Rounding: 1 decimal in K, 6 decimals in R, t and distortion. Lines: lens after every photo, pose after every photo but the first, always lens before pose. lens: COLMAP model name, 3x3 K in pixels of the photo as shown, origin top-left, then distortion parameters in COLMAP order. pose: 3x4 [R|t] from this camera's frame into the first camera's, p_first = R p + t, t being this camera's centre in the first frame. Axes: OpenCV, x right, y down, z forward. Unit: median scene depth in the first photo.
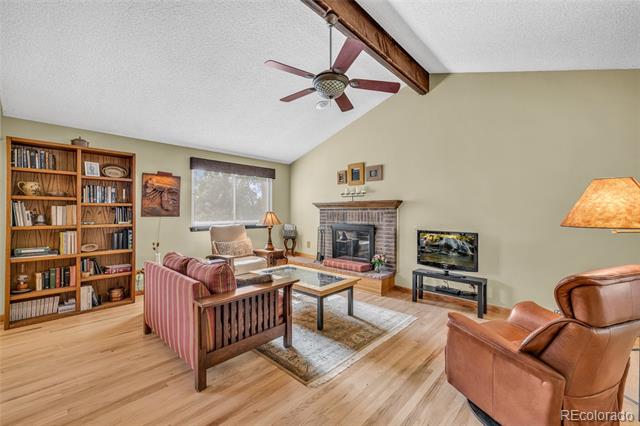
lens RADIAL K [[269.5, 0, 318.5], [0, 269.5, 212.0], [0, 0, 1]] dist [-0.001931, -0.000395]
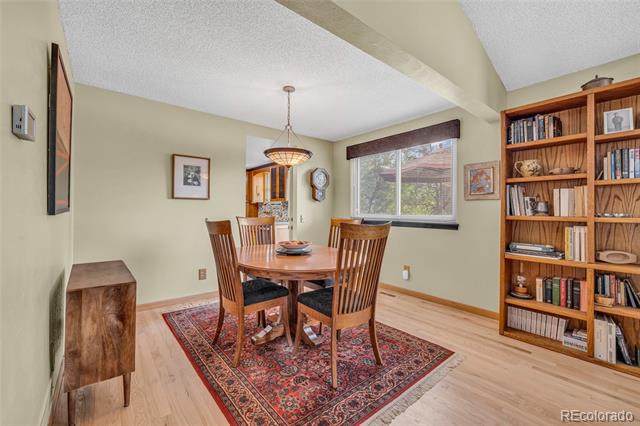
lens RADIAL K [[269.5, 0, 318.6], [0, 269.5, 208.9], [0, 0, 1]] dist [-0.001931, -0.000395]
pose [[-0.145461, -0.007881, -0.989333, -0.194192], [-0.005889, 0.999957, -0.007099, 0.038989], [0.989346, 0.004794, -0.145501, 0.484146]]
